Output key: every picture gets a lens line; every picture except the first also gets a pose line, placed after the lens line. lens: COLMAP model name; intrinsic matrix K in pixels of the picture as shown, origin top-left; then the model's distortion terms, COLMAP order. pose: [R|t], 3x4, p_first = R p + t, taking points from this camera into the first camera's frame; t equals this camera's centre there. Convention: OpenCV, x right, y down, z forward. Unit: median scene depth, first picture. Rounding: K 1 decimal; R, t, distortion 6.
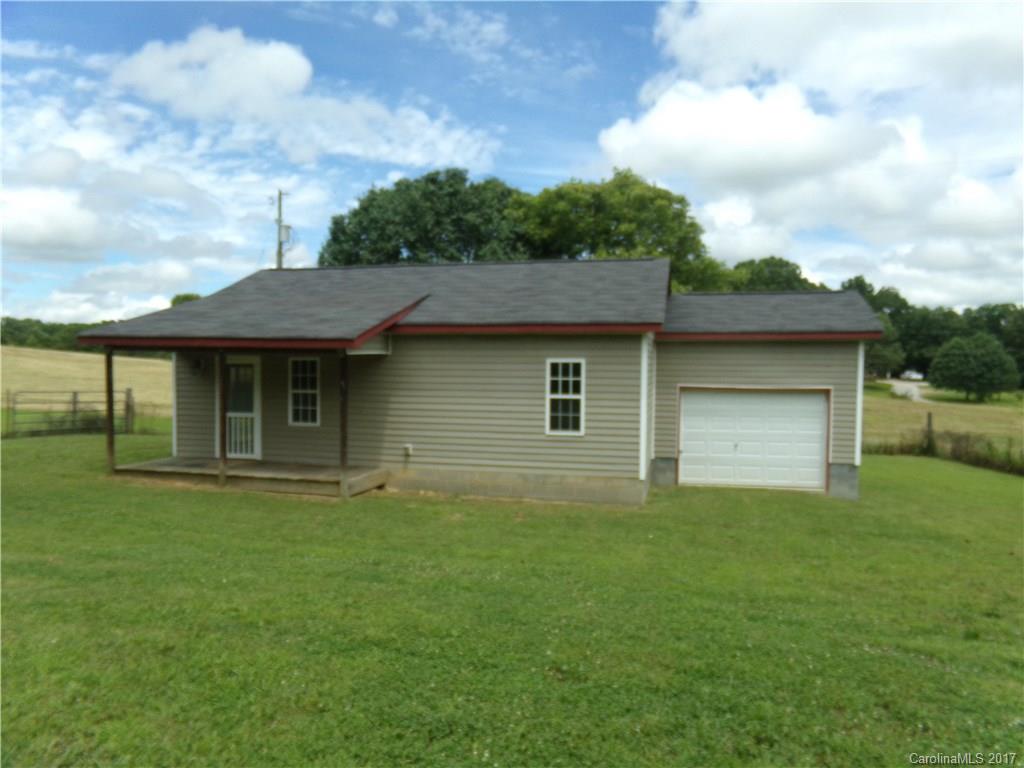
lens RADIAL K [[704.5, 0, 512.0], [0, 704.5, 384.0], [0, 0, 1]] dist [-0.077269, 0.120431]
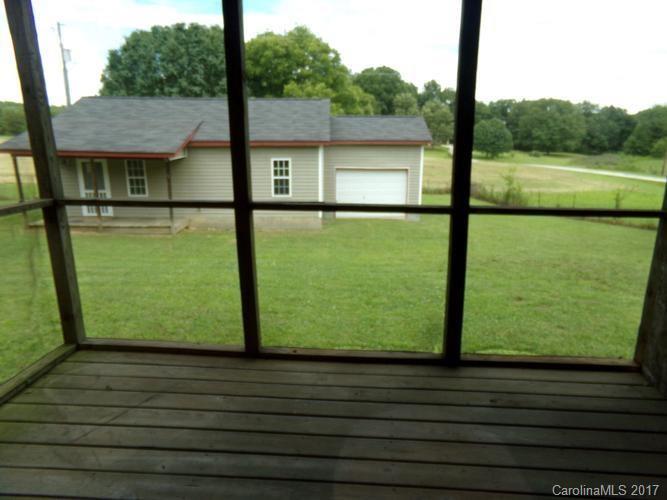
lens RADIAL K [[458.9, 0, 333.5], [0, 458.9, 250.0], [0, 0, 1]] dist [-0.077269, 0.120431]
pose [[0.968323, -0.063062, 0.241607, -0.104827], [0.007537, 0.974525, 0.224154, -0.070123], [-0.249588, -0.215233, 0.944130, -0.293451]]
